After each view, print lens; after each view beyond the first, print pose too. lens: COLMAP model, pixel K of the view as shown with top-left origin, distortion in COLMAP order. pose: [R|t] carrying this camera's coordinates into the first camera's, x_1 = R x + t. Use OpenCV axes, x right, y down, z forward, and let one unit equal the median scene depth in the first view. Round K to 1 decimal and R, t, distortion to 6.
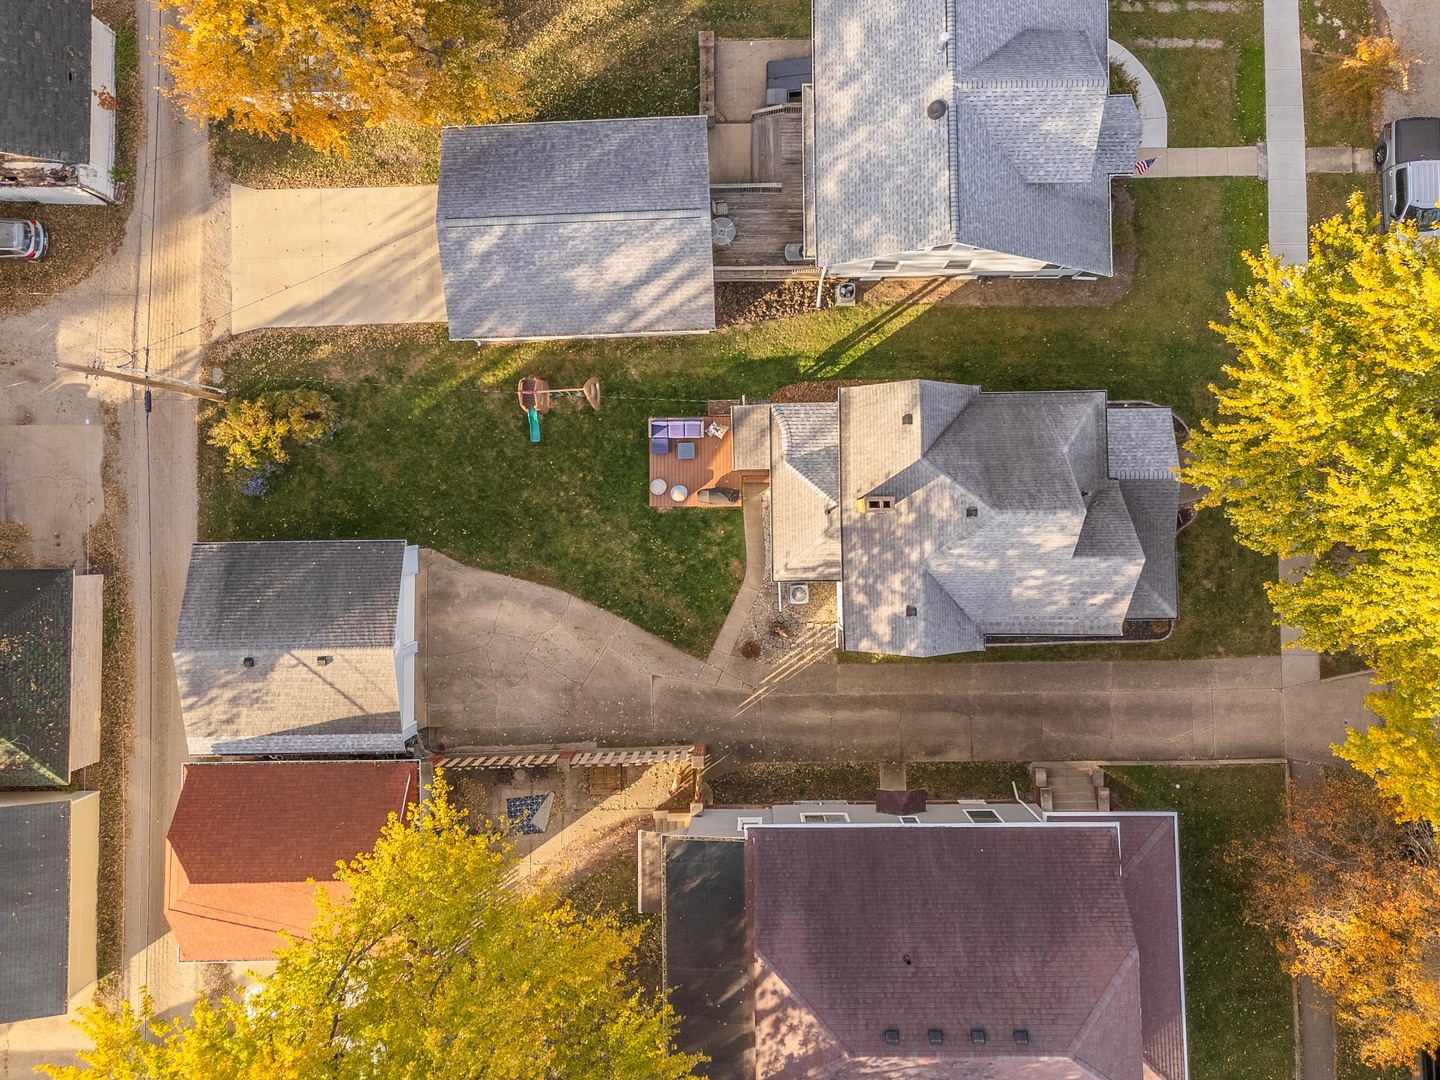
lens RADIAL K [[987.5, 0, 719.2], [0, 987.5, 463.9], [0, 0, 1]] dist [0.024370, -0.000330]
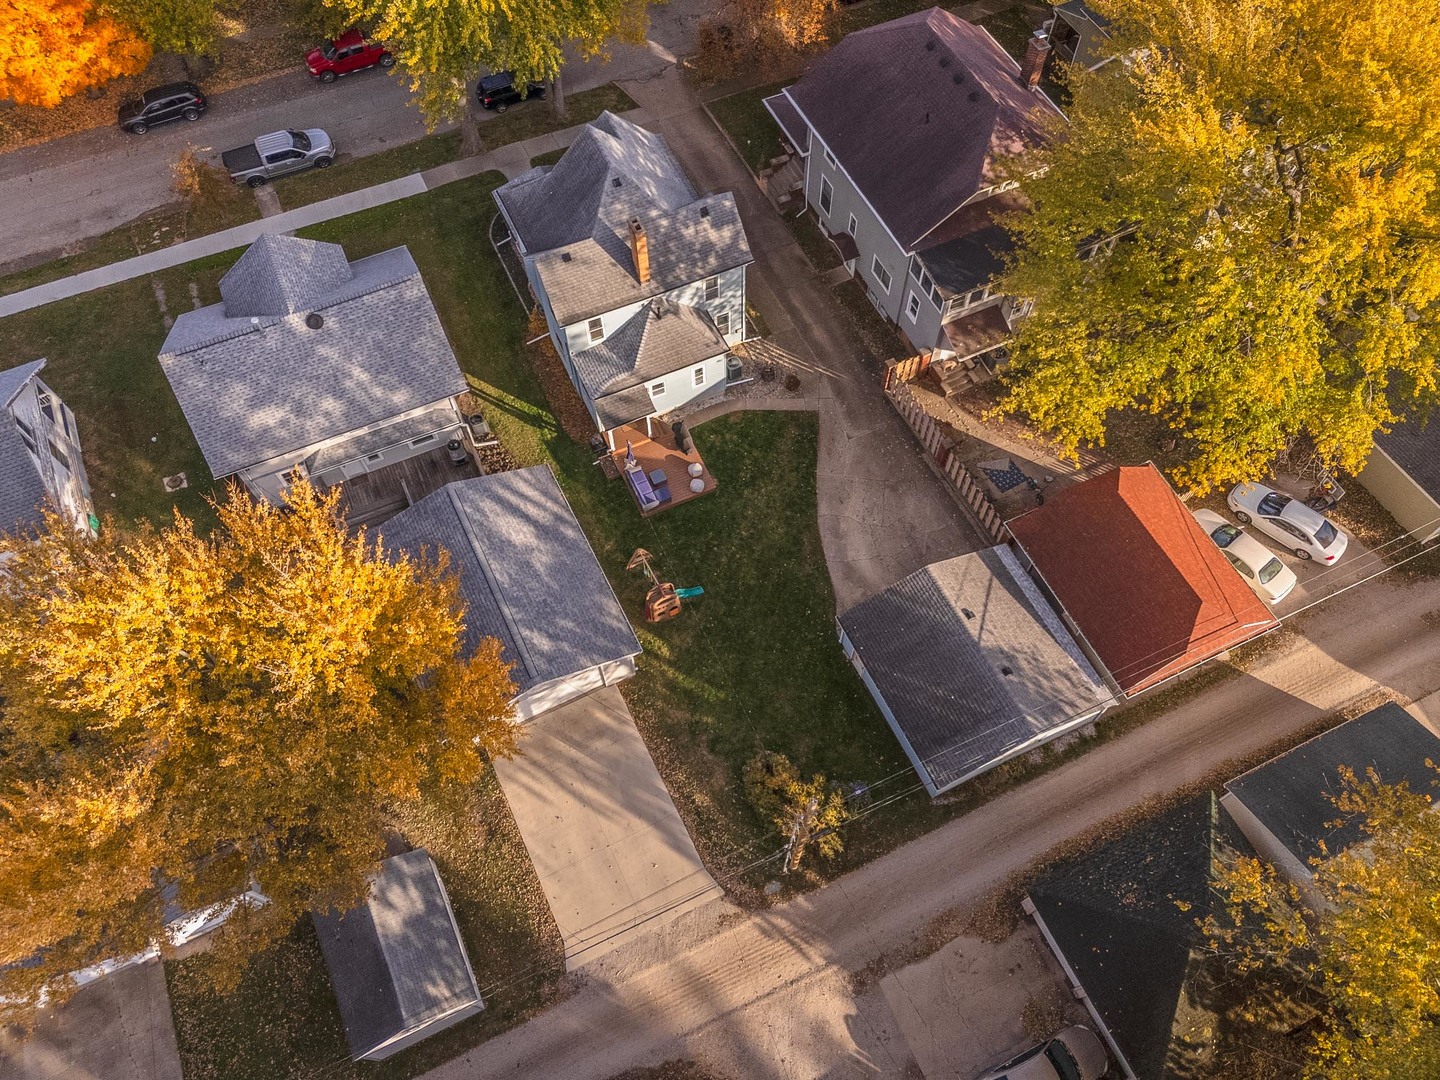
lens RADIAL K [[987.5, 0, 719.2], [0, 987.5, 463.9], [0, 0, 1]] dist [0.024370, -0.000330]
pose [[-0.402430, -0.800869, 0.443462, -0.578033], [0.914540, -0.330109, 0.233761, -0.218466], [-0.040822, 0.499636, 0.865273, 0.019602]]
